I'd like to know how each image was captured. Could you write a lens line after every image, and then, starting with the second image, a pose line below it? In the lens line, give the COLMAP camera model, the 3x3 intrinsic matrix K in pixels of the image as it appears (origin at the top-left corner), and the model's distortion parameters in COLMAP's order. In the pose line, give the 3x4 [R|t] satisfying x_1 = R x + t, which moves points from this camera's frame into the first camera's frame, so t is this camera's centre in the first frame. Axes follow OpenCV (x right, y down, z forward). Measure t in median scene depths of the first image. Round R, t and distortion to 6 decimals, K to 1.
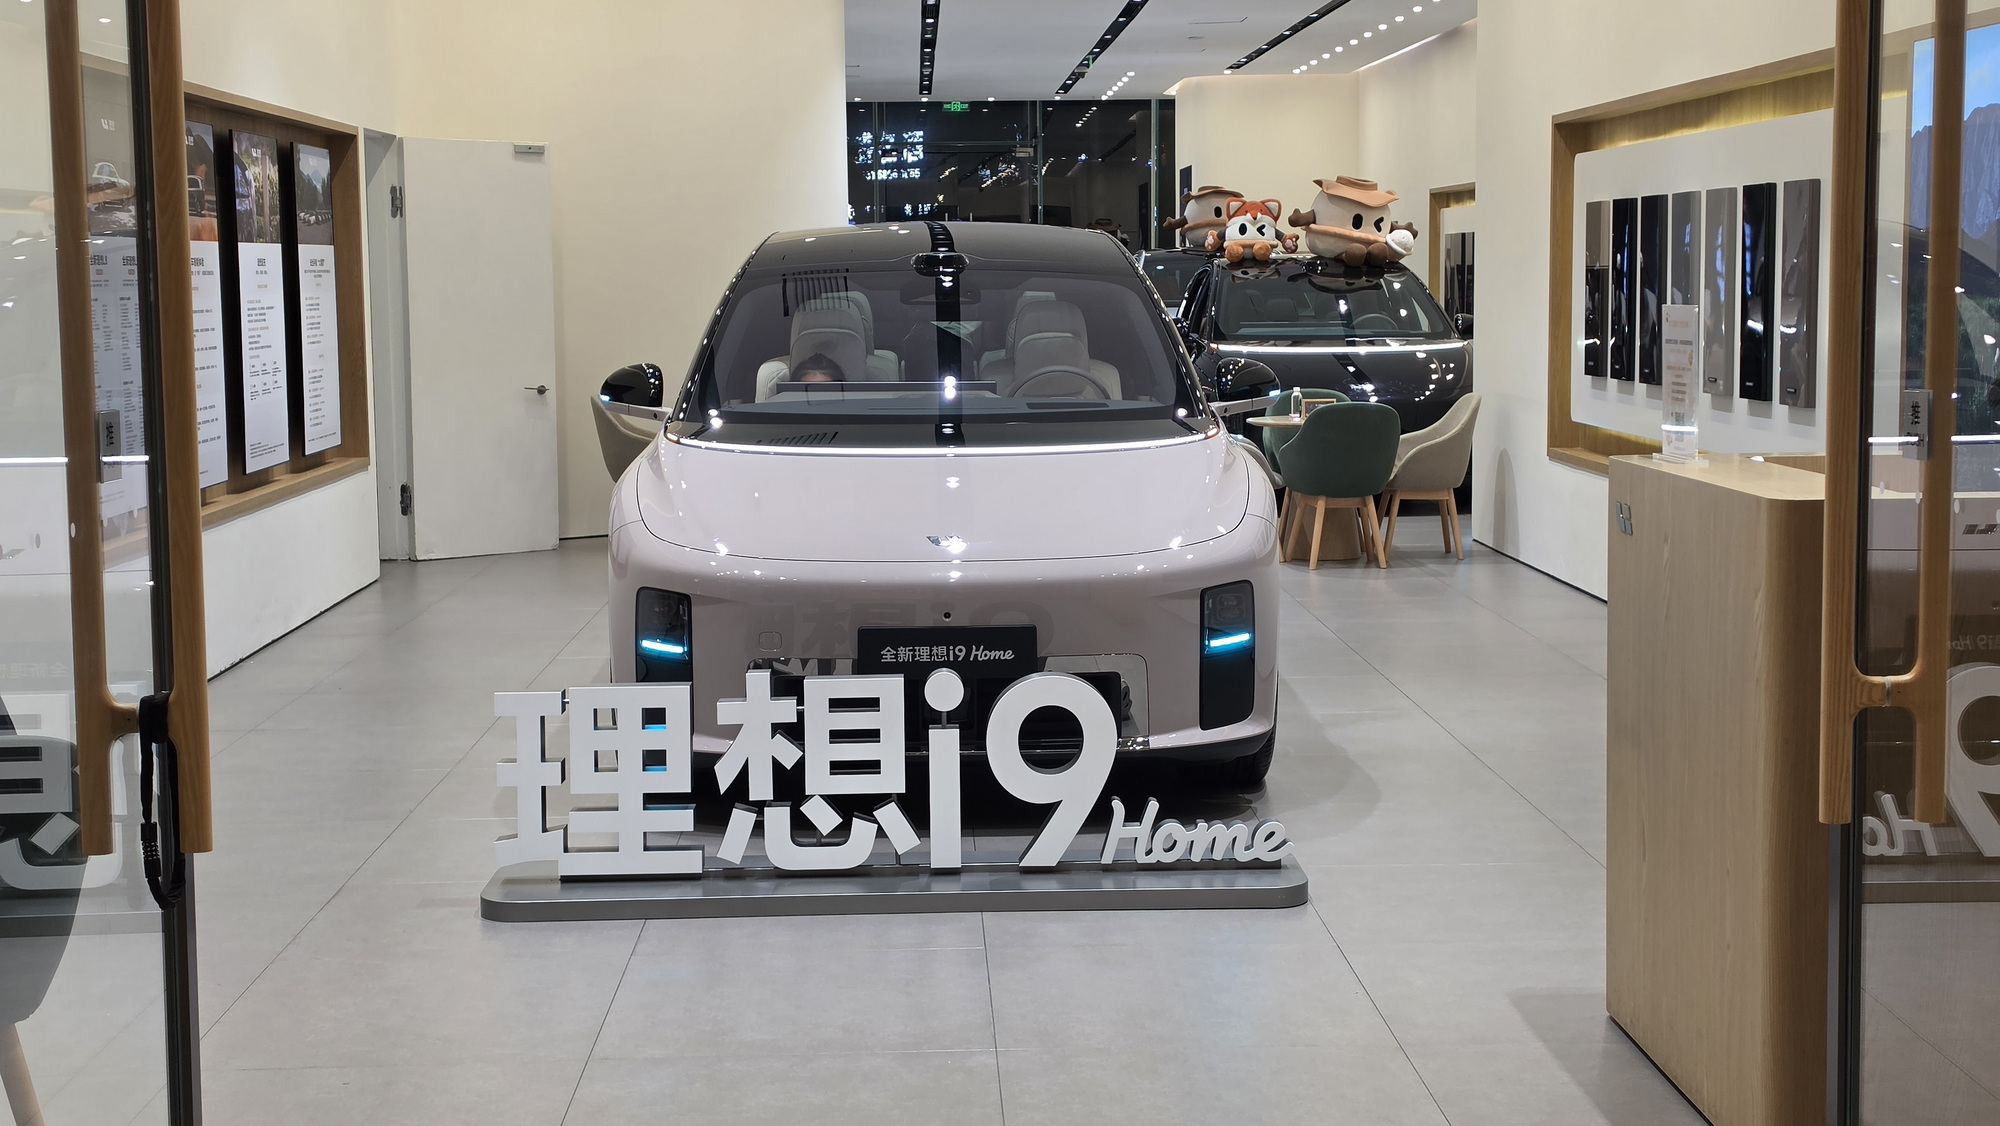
lens RADIAL K [[2732.9, 0, 1000.0], [0, 2732.9, 563.0], [0, 0, 1]] dist [0.193488, 0.005202]
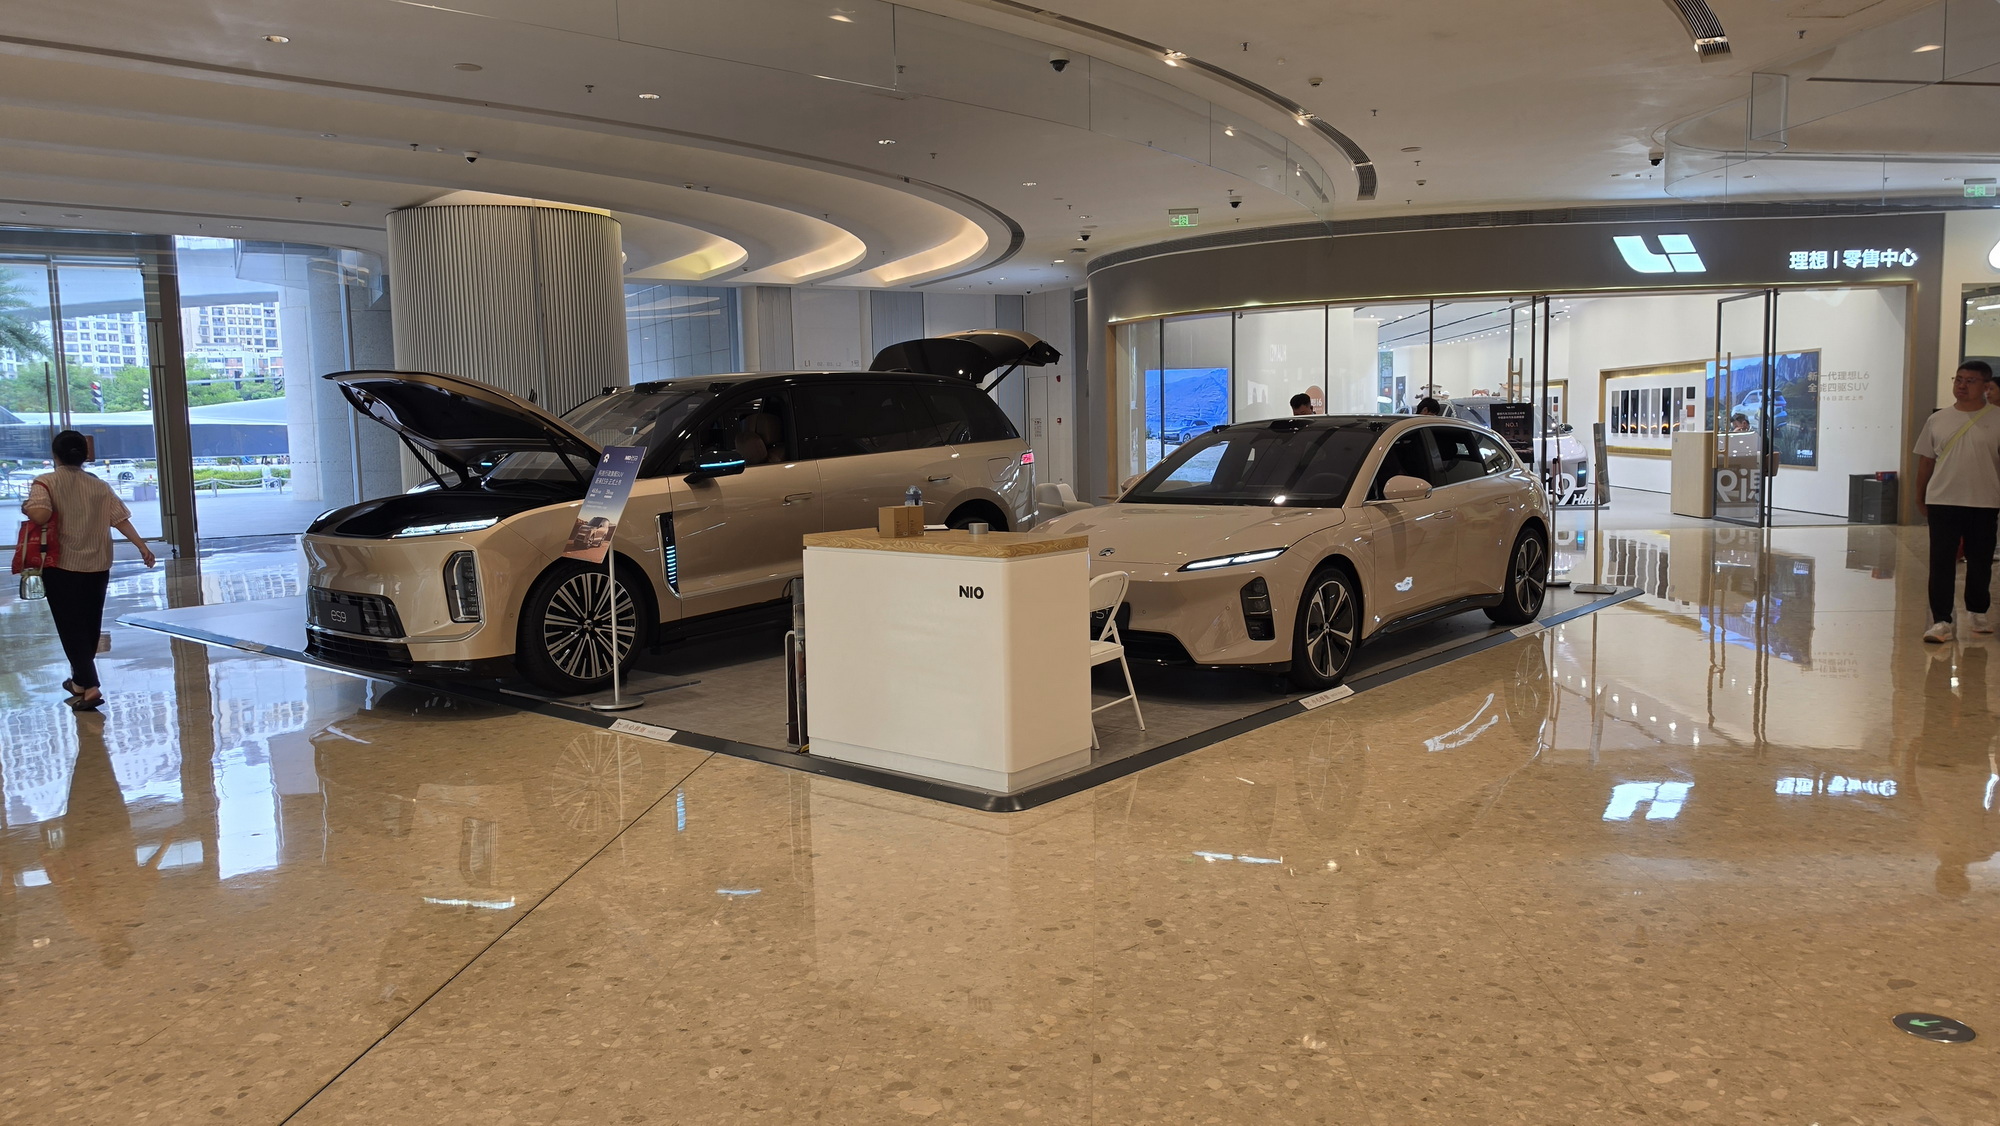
lens RADIAL K [[1384.4, 0, 1000.0], [0, 1384.4, 563.0], [0, 0, 1]] dist [0.041577, -0.072549]
pose [[0.993241, -0.000738, -0.116064, -0.836005], [0.000452, 0.999997, -0.002491, 0.237481], [0.116065, 0.002422, 0.993239, -2.136868]]
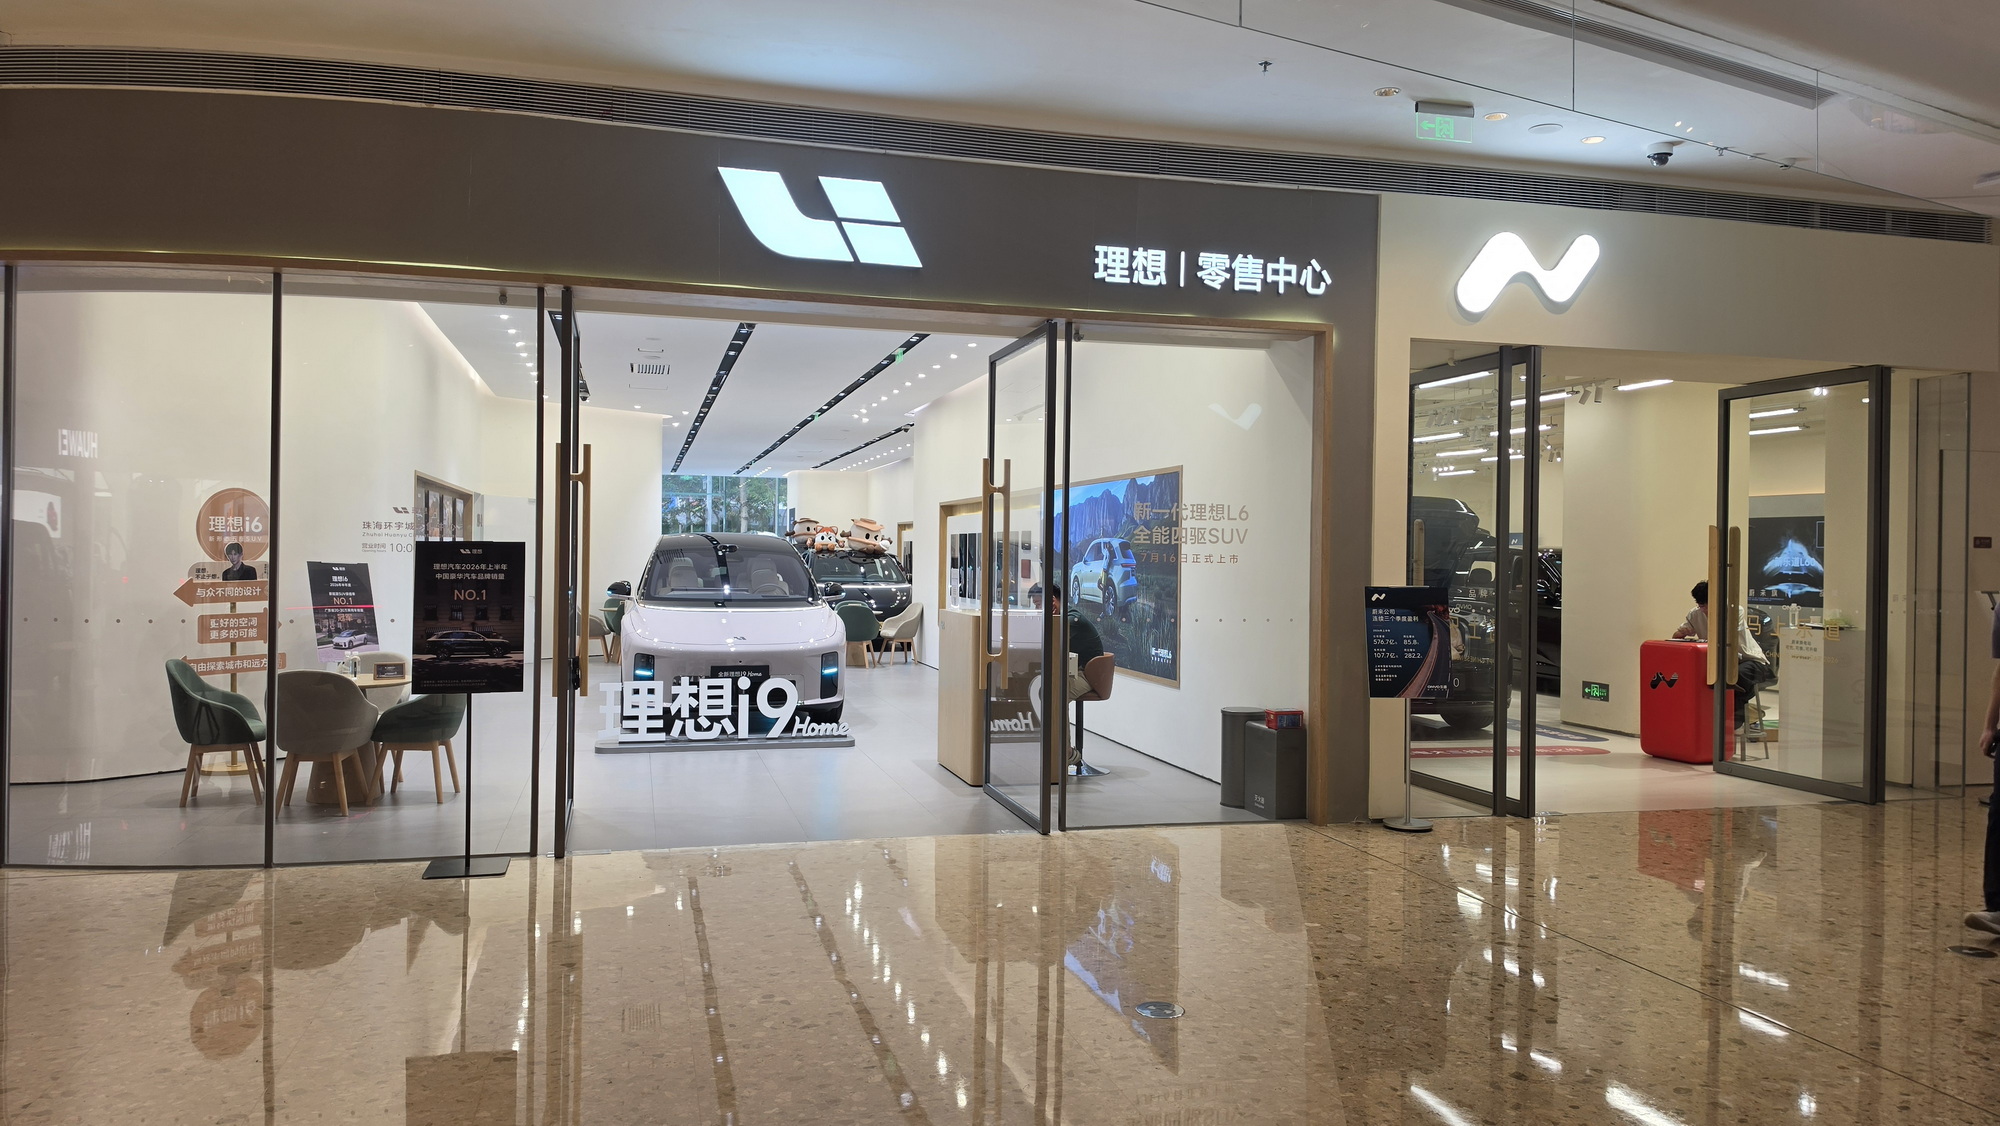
lens RADIAL K [[1384.4, 0, 1000.0], [0, 1384.4, 563.0], [0, 0, 1]] dist [0.041577, -0.072549]
pose [[0.974251, 0.022425, 0.224348, -0.095623], [-0.000182, 0.995120, -0.098674, 0.066320], [-0.225466, 0.096092, 0.969501, -0.670033]]
